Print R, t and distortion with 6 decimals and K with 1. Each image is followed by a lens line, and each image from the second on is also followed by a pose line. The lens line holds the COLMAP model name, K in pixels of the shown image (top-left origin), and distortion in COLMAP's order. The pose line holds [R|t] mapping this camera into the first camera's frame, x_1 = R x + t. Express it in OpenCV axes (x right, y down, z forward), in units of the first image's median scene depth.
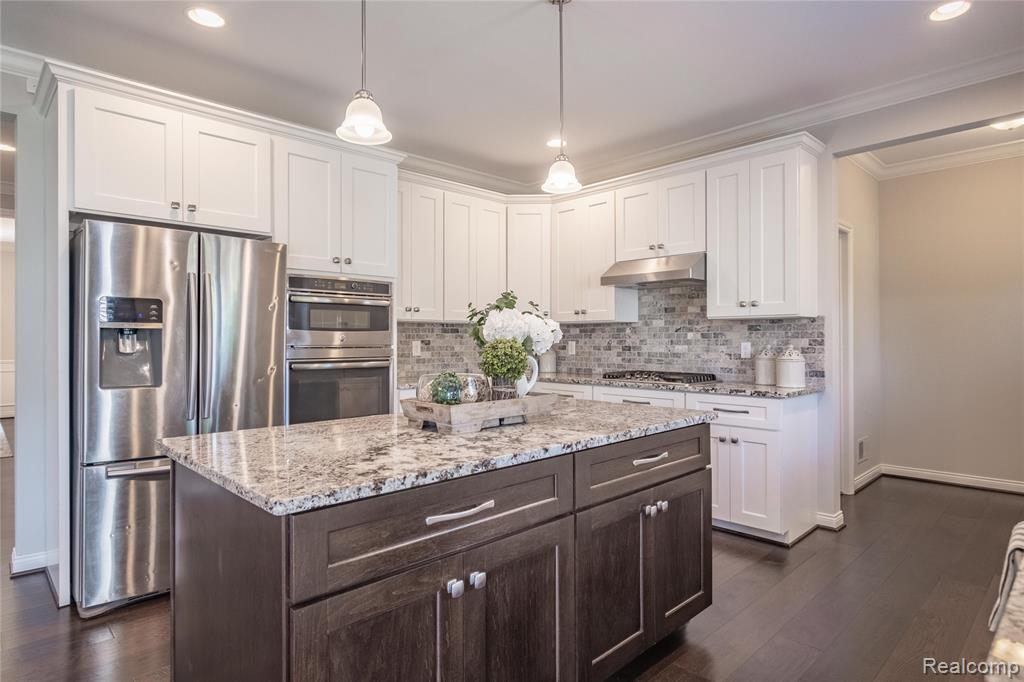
lens RADIAL K [[569.6, 0, 501.9], [0, 569.6, 335.8], [0, 0, 1]] dist [-0.002719, -0.000553]
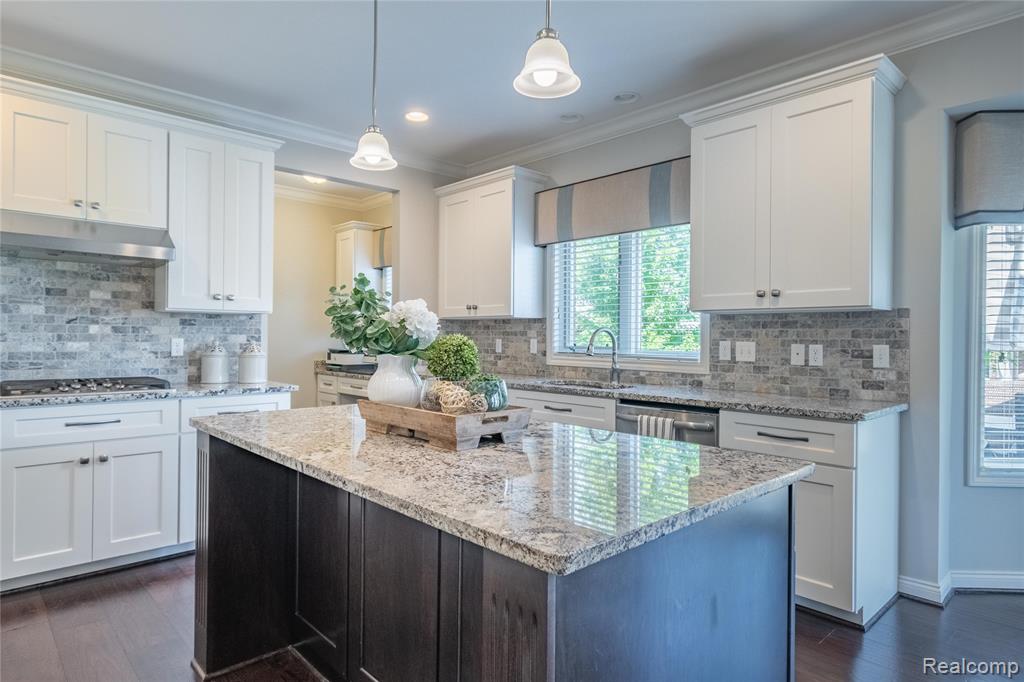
lens RADIAL K [[569.6, 0, 512.2], [0, 569.6, 341.1], [0, 0, 1]] dist [-0.002719, -0.000553]
pose [[0.019044, -0.000695, 0.999818, -0.424042], [-0.014120, 0.999900, 0.000964, 0.007431], [-0.999719, -0.014136, 0.019033, 0.436422]]
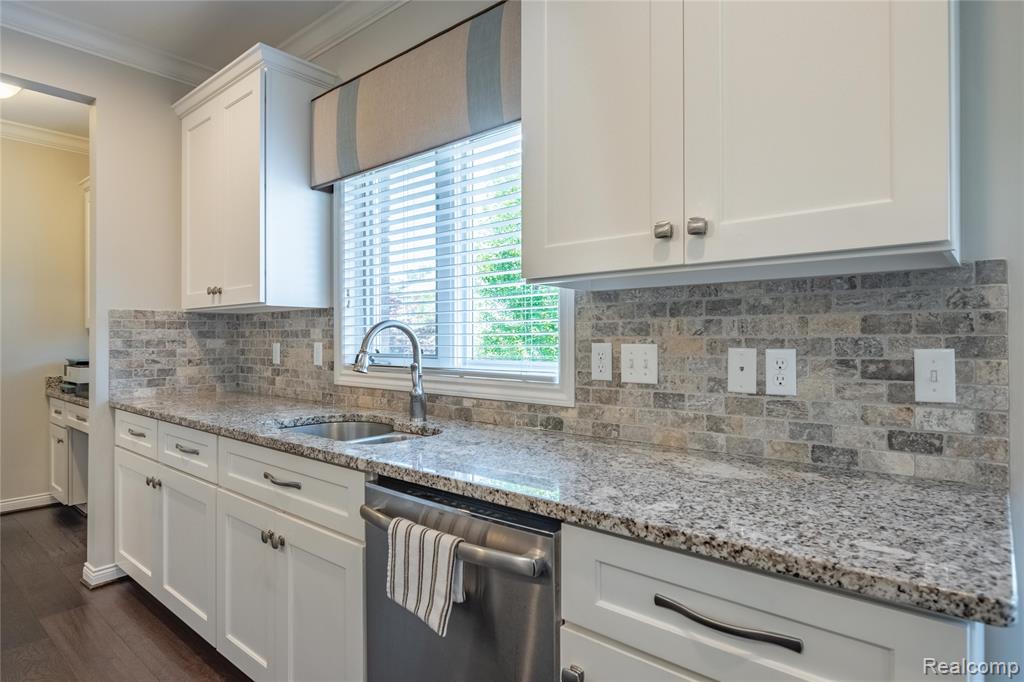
lens RADIAL K [[569.6, 0, 503.3], [0, 569.6, 342.3], [0, 0, 1]] dist [-0.002719, -0.000553]
pose [[-0.096332, 0.003933, 0.995341, -0.264294], [-0.005700, 0.999974, -0.004502, 0.006774], [-0.995333, -0.006107, -0.096307, 0.367760]]
